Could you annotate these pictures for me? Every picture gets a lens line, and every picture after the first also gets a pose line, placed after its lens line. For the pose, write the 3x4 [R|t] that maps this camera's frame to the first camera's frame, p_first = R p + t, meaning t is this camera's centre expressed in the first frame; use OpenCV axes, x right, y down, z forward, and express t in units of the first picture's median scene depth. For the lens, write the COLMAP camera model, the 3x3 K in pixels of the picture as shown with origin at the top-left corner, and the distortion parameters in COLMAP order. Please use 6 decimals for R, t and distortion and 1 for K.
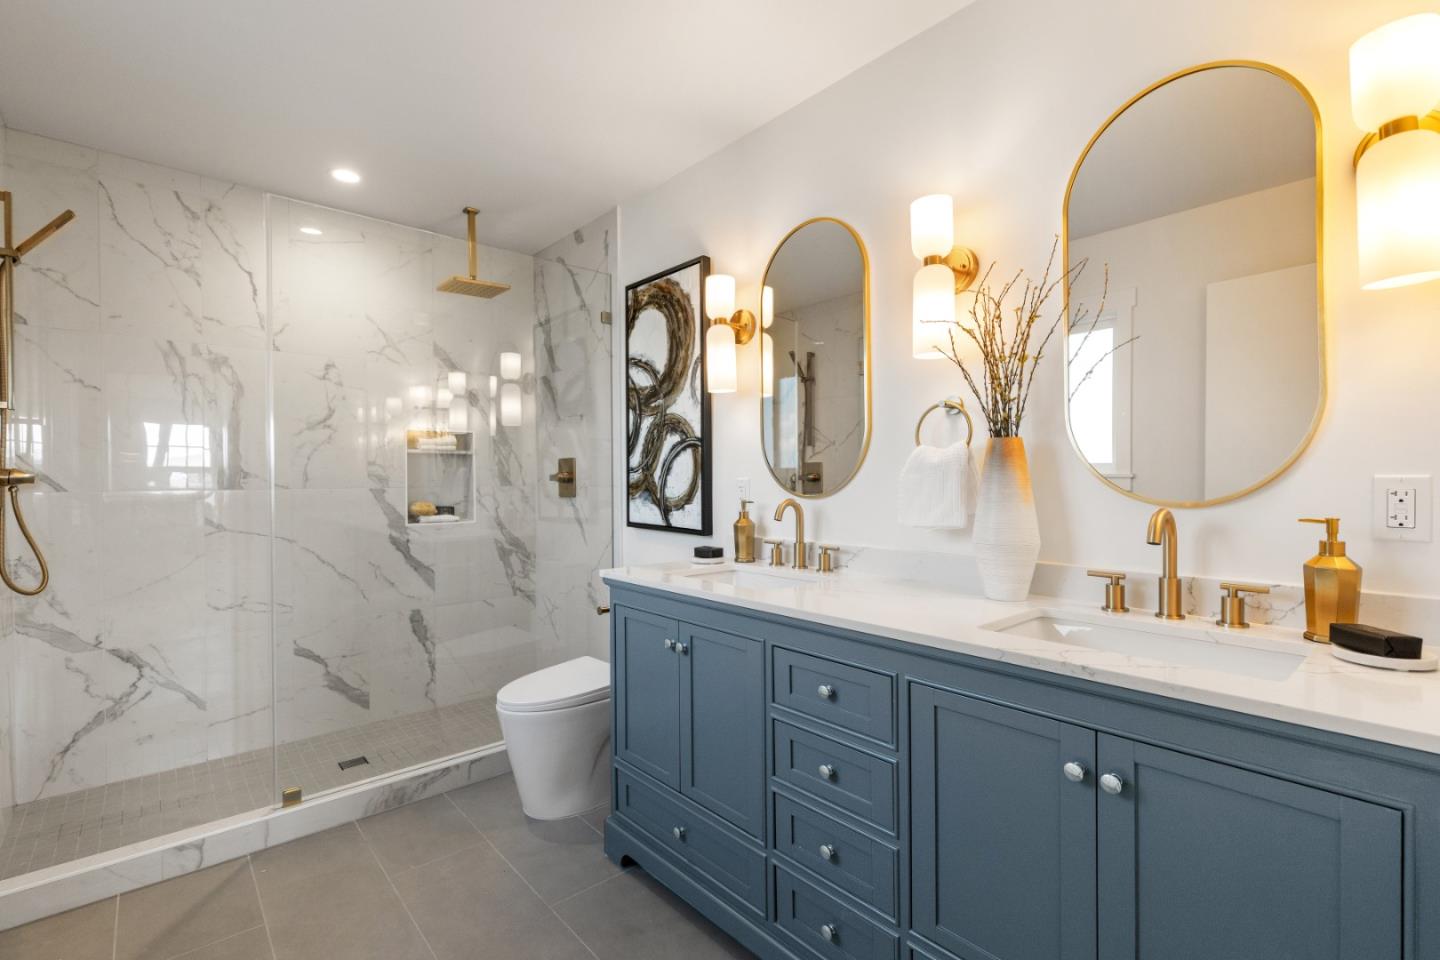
lens RADIAL K [[647.1, 0, 723.6], [0, 647.1, 484.8], [0, 0, 1]] dist [0.002756, -0.000733]
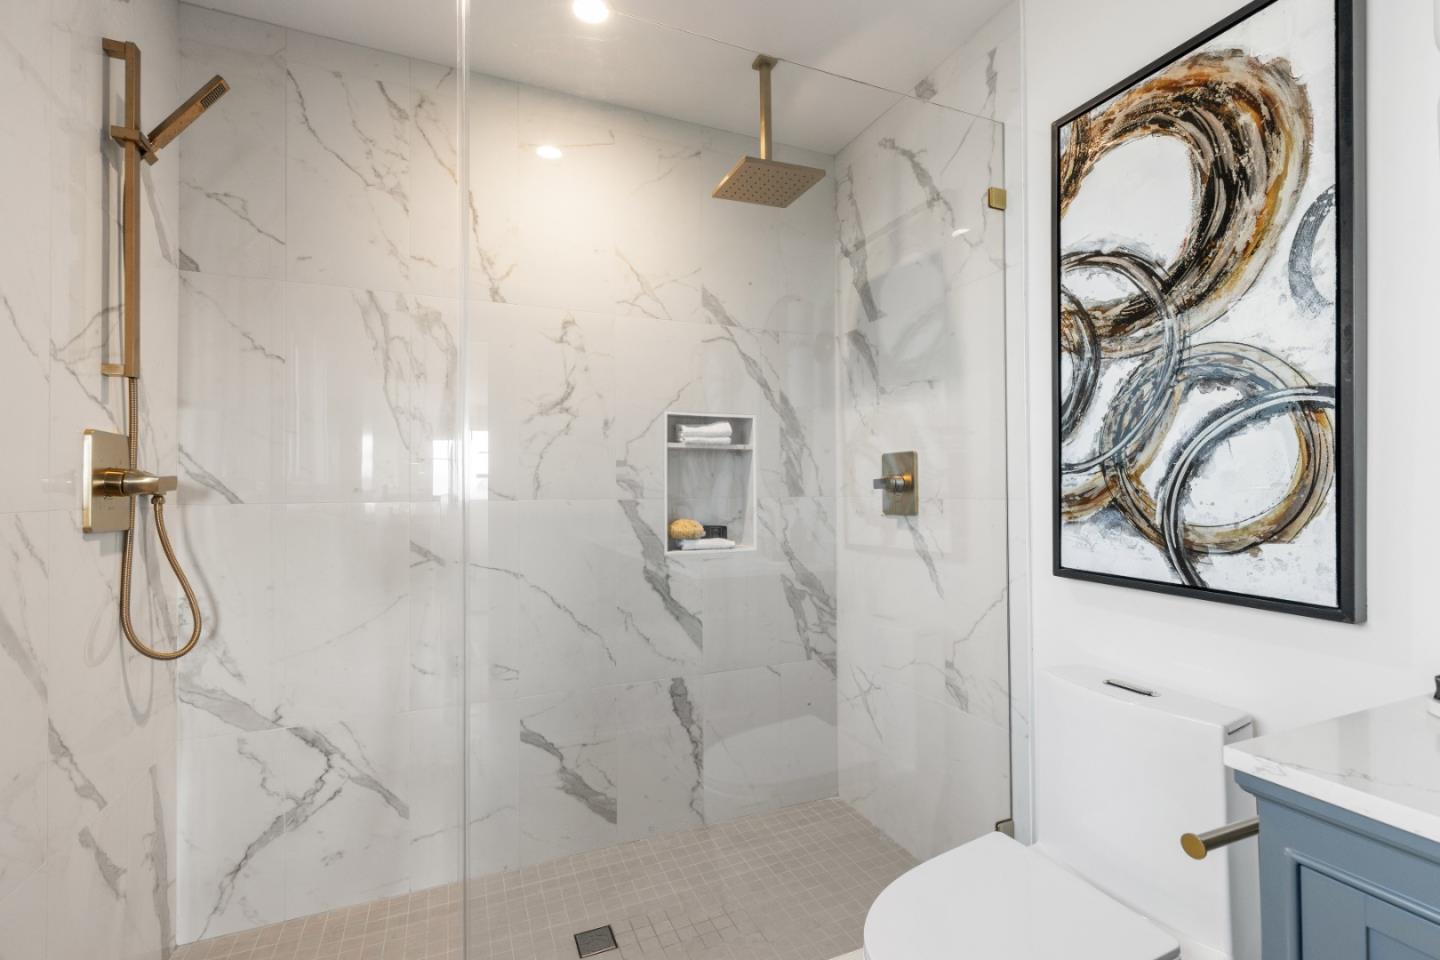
lens RADIAL K [[647.1, 0, 718.8], [0, 647.1, 481.4], [0, 0, 1]] dist [0.002756, -0.000733]
pose [[0.944950, -0.002973, -0.327200, -0.241468], [-0.002666, 0.999856, -0.016784, -0.002889], [0.327203, 0.016733, 0.944806, 0.420631]]
